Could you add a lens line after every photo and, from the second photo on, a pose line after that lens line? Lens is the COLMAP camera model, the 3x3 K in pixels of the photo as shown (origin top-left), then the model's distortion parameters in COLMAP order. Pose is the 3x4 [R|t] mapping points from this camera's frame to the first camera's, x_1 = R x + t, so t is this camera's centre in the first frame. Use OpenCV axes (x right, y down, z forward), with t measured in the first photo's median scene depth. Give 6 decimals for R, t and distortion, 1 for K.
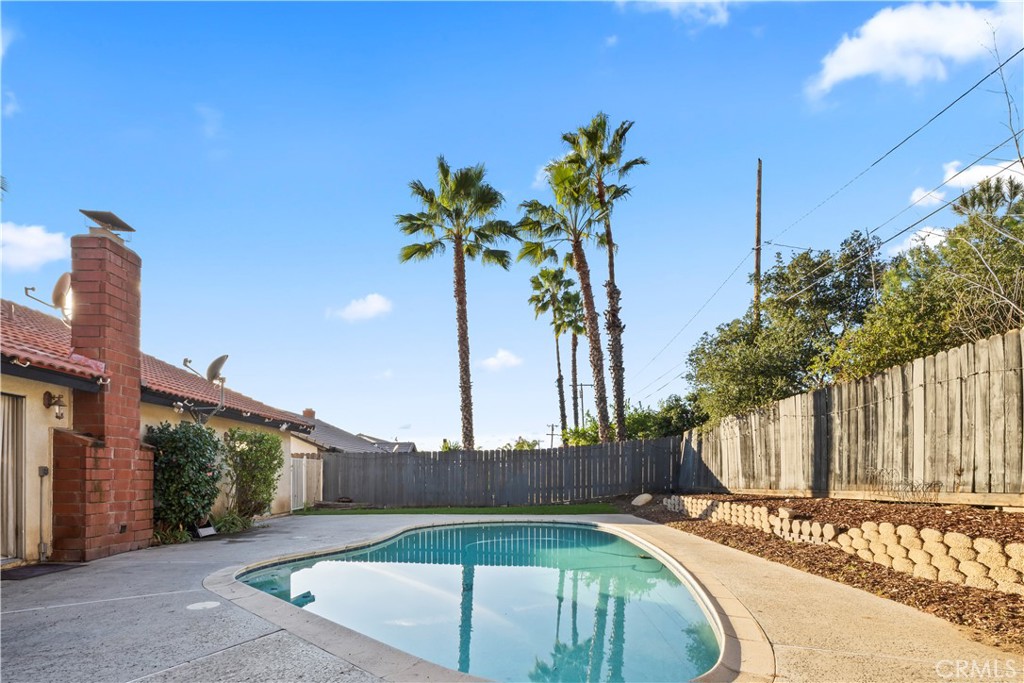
lens RADIAL K [[487.0, 0, 548.2], [0, 487.0, 366.1], [0, 0, 1]] dist [-0.002147, -0.000013]
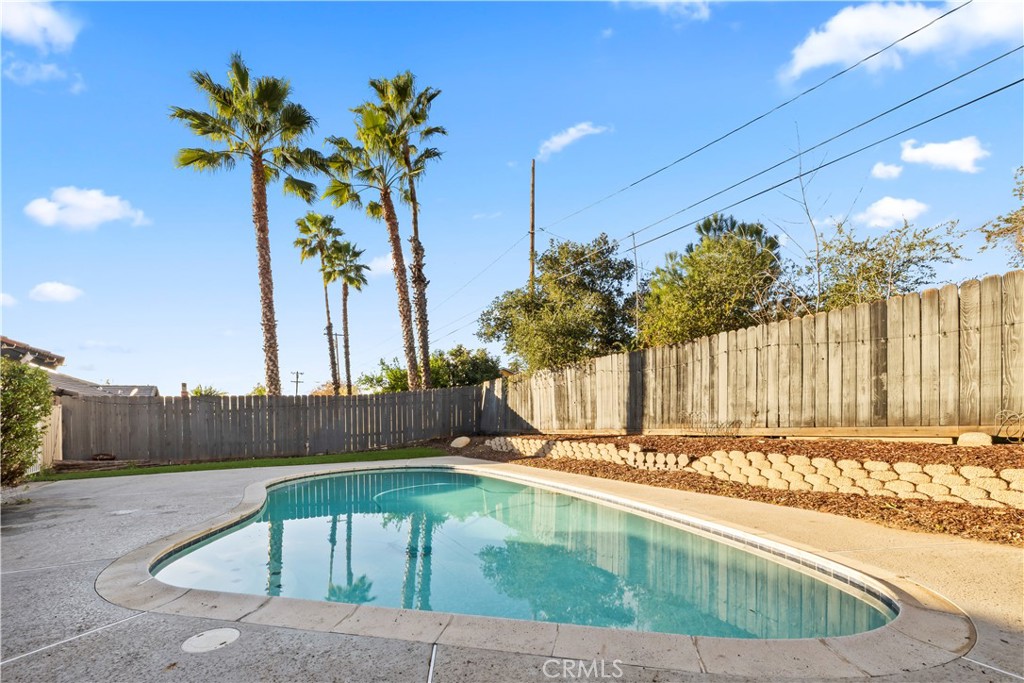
lens RADIAL K [[434.8, 0, 512.2], [0, 434.8, 345.6], [0, 0, 1]] dist [-0.000121, 0.000096]
pose [[0.879872, 0.066675, 0.470510, -0.153250], [-0.089615, 0.995624, 0.026496, 0.019283], [-0.466685, -0.065478, 0.881997, 0.086105]]
